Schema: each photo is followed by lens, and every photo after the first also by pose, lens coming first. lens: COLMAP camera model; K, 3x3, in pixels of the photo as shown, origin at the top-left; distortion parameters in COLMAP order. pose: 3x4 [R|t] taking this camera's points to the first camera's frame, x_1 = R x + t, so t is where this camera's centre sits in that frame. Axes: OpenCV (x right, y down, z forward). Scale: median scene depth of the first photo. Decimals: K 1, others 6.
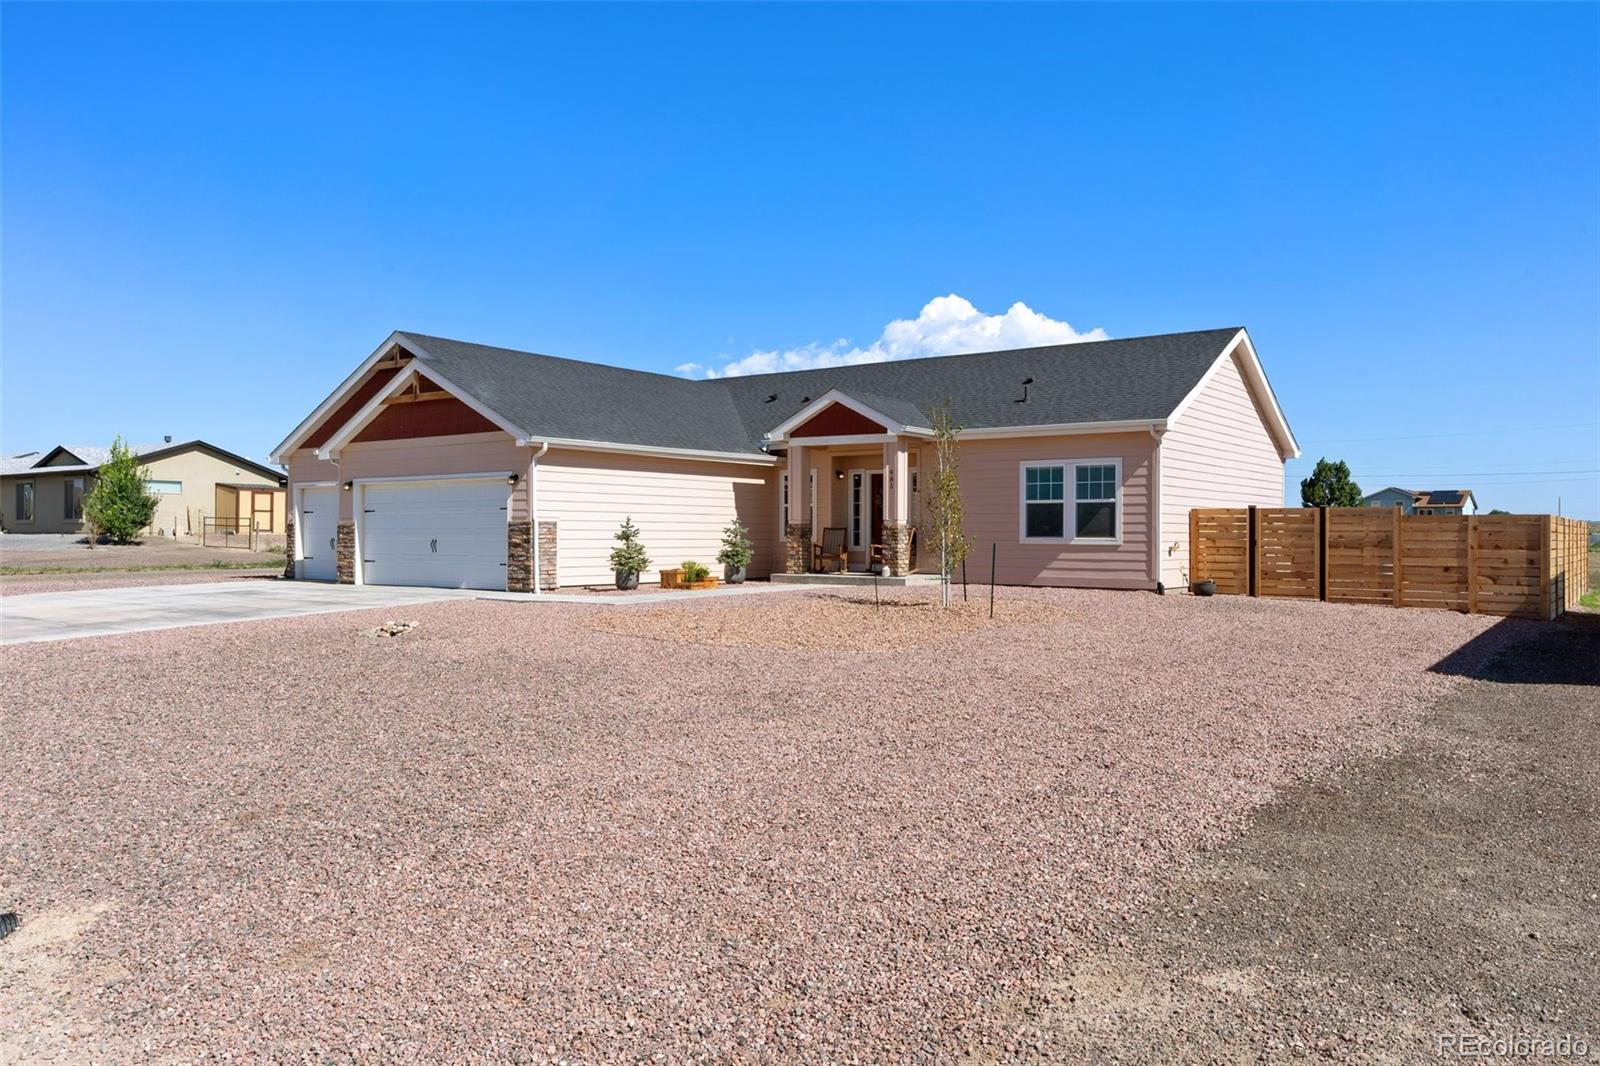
lens RADIAL K [[1179.6, 0, 799.1], [0, 1179.6, 531.9], [0, 0, 1]] dist [-0.001848, 0.000275]
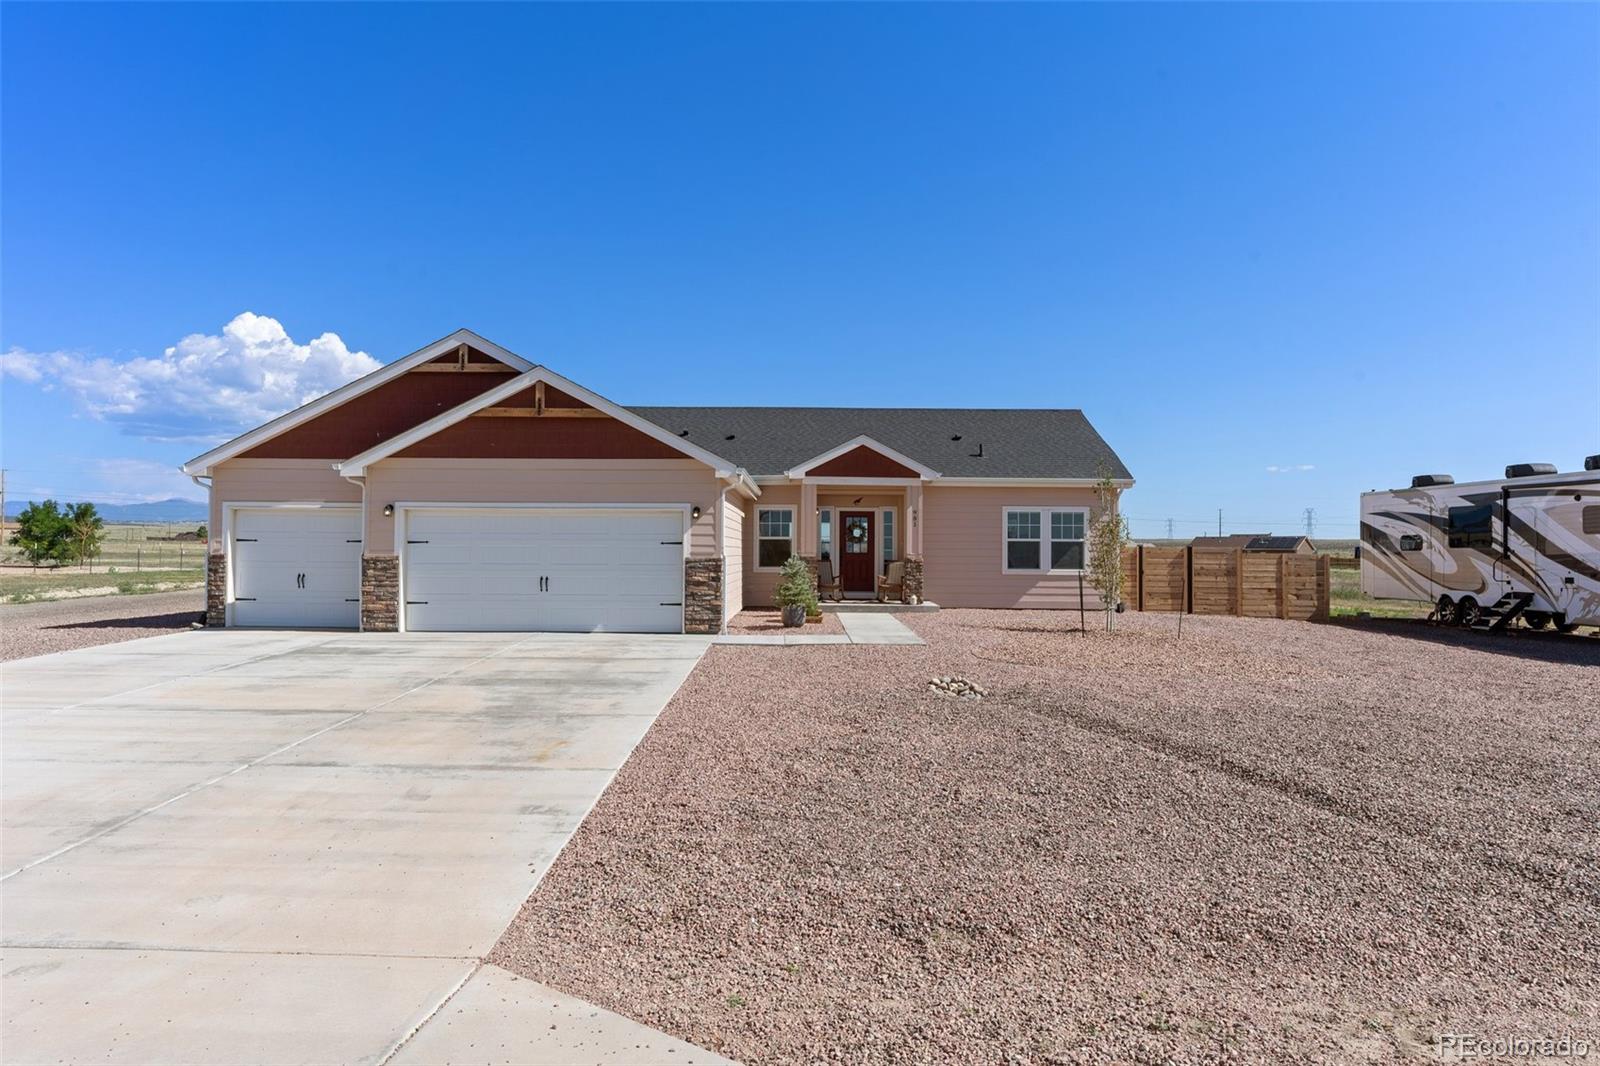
lens RADIAL K [[1006.1, 0, 800.1], [0, 1006.1, 537.1], [0, 0, 1]] dist [0.005239, 0.000957]
pose [[0.804730, 0.011141, 0.593537, -0.607549], [-0.005799, 0.999924, -0.010907, -0.015933], [-0.593613, 0.005336, 0.804733, 0.297812]]
